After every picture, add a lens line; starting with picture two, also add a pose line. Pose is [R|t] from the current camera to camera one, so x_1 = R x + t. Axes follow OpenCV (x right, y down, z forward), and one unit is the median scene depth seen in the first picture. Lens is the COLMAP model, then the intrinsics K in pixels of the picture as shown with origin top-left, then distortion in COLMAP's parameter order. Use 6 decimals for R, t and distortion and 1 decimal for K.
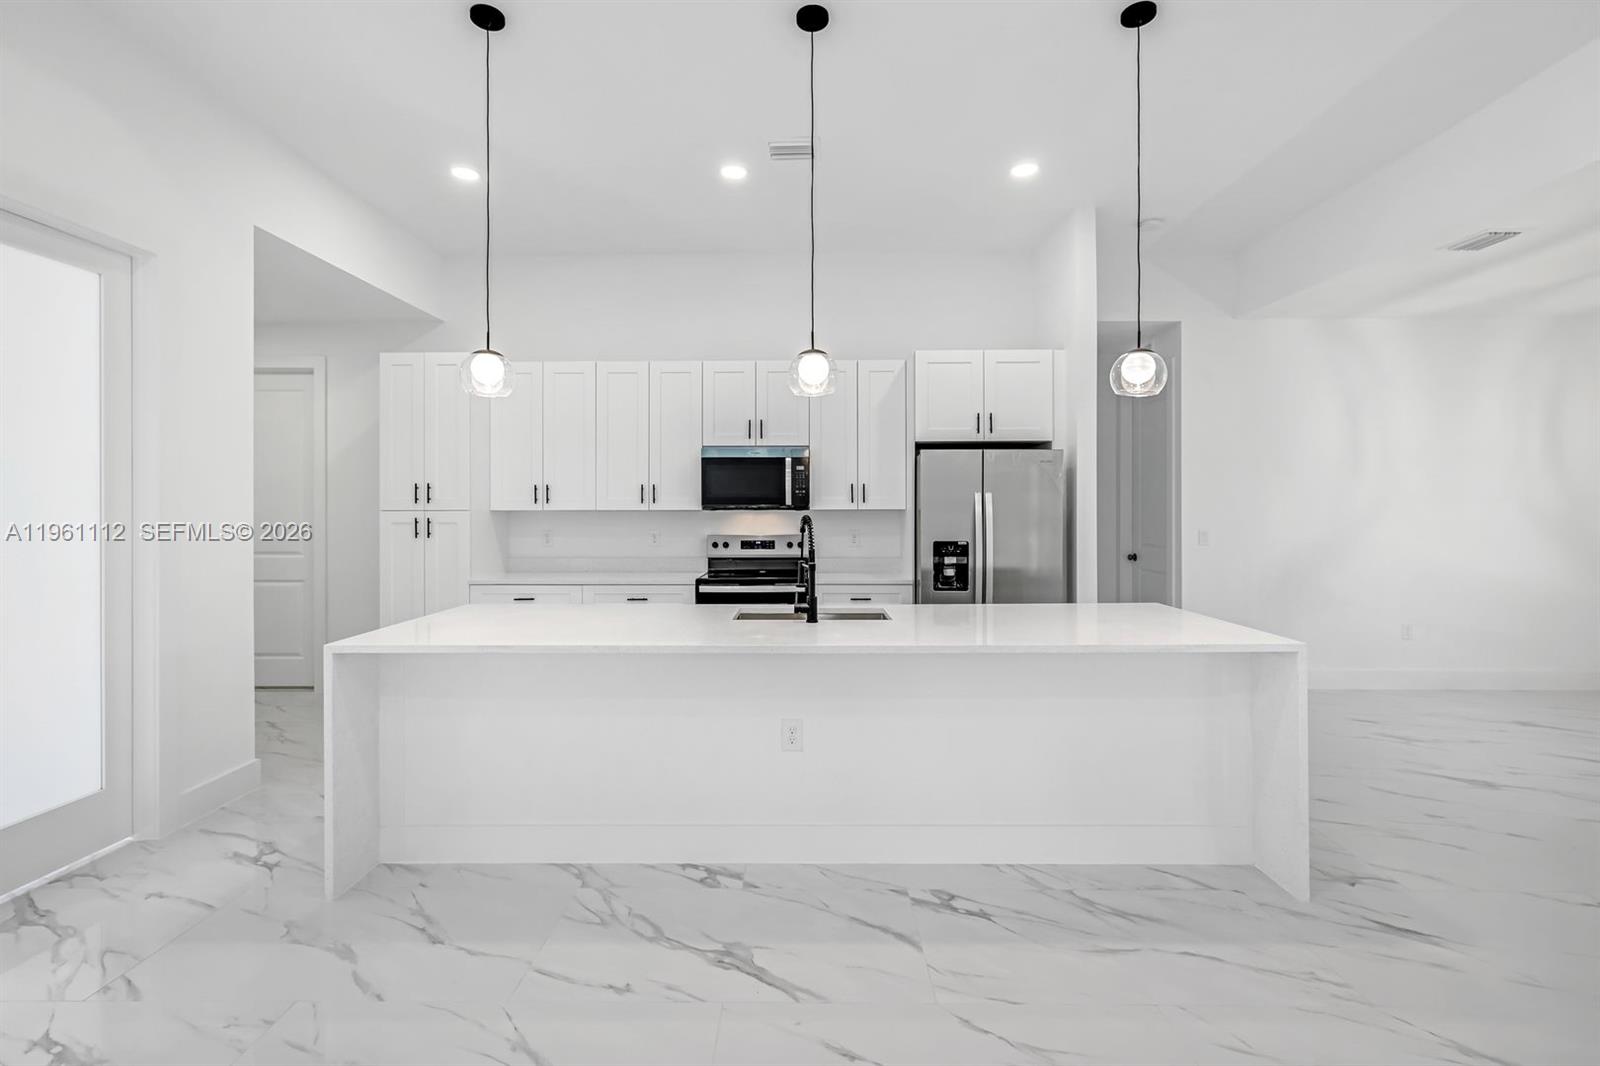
lens RADIAL K [[705.3, 0, 802.7], [0, 705.3, 514.0], [0, 0, 1]] dist [0.003544, 0.000093]
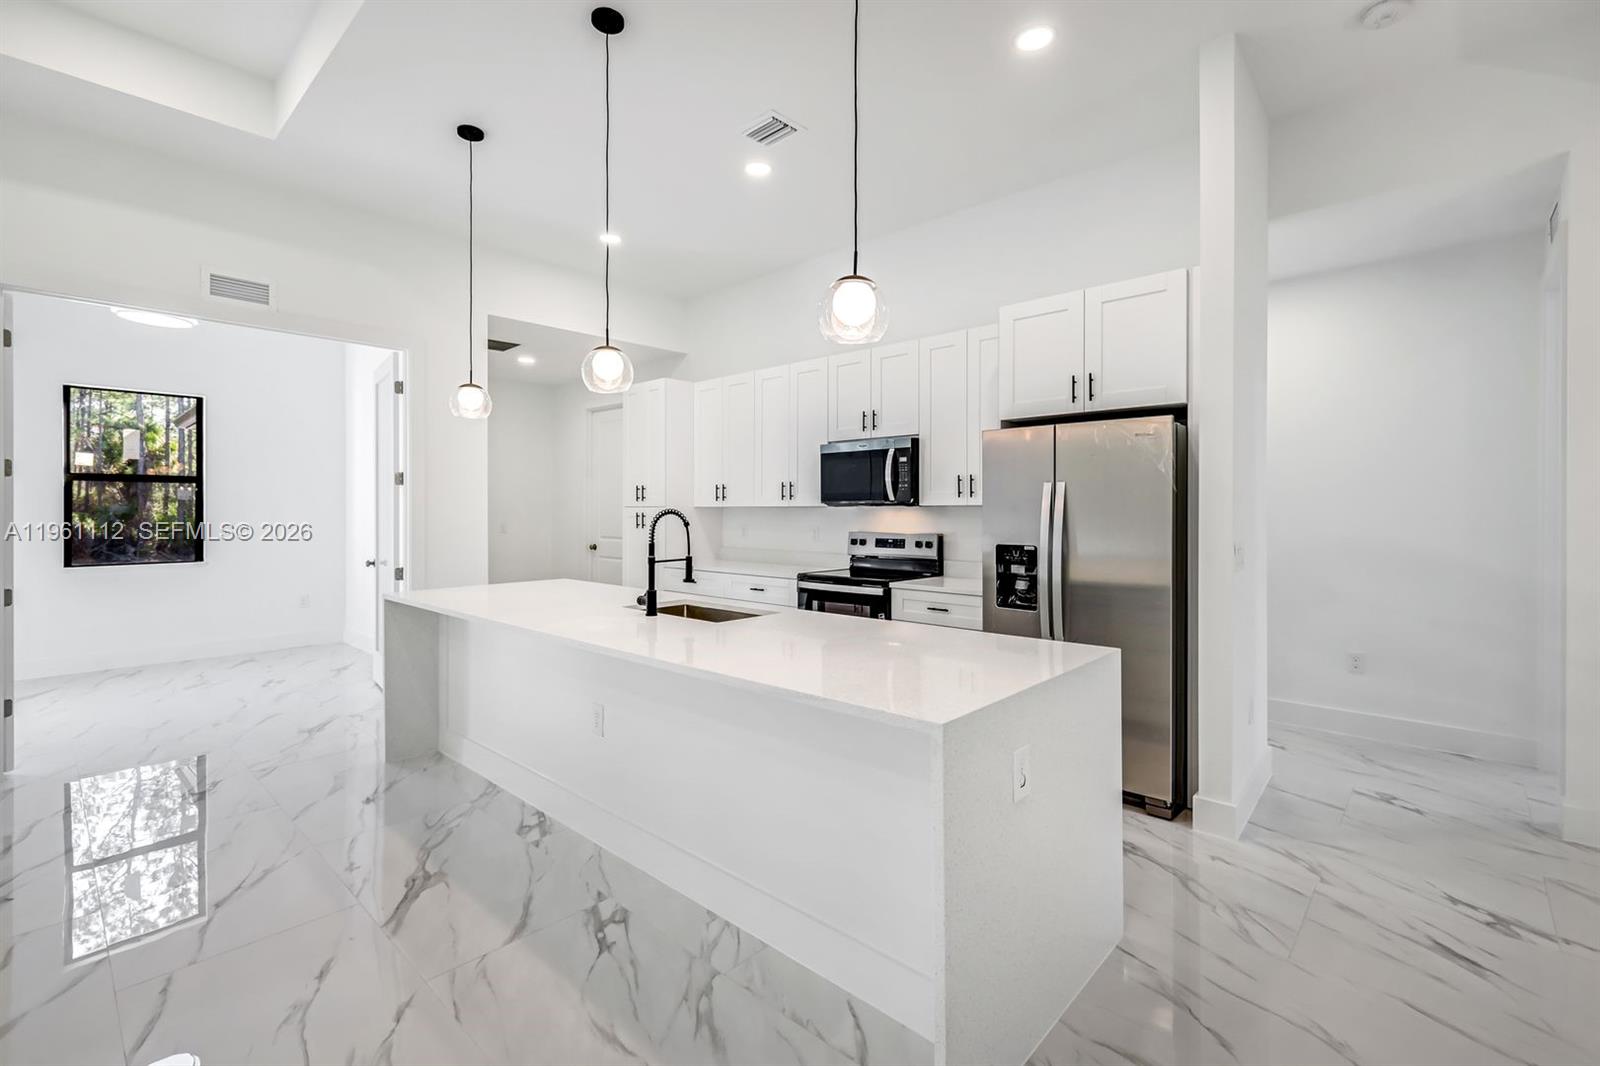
lens RADIAL K [[705.3, 0, 802.7], [0, 705.3, 514.0], [0, 0, 1]] dist [0.003544, 0.000093]
pose [[0.744474, 0.005928, -0.667625, 0.547305], [-0.006373, 0.999978, 0.001772, 0.004281], [0.667621, 0.002936, 0.744496, 0.257322]]
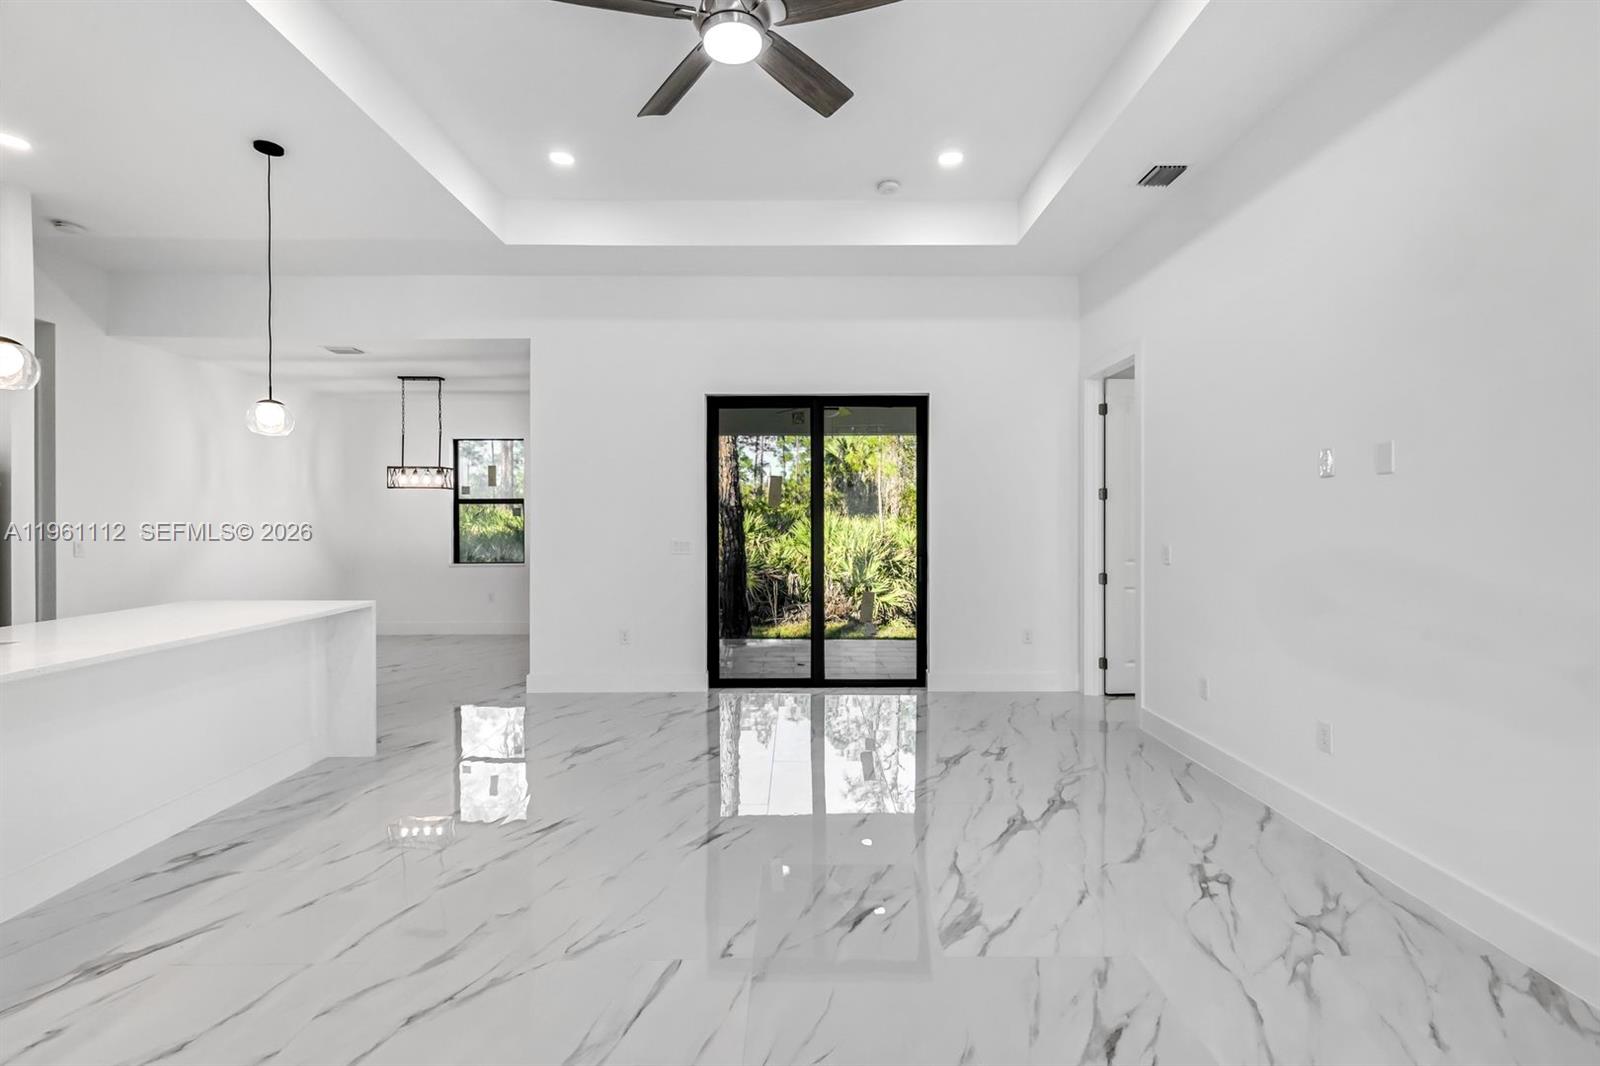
lens RADIAL K [[719.2, 0, 800.0], [0, 719.2, 533.0], [0, 0, 1]] dist [0.002678, 0.000349]
pose [[-0.015259, -0.016718, 0.999744, -0.535712], [0.007700, 0.999829, 0.016837, 0.001358], [-0.999854, 0.007955, -0.015128, 0.009779]]
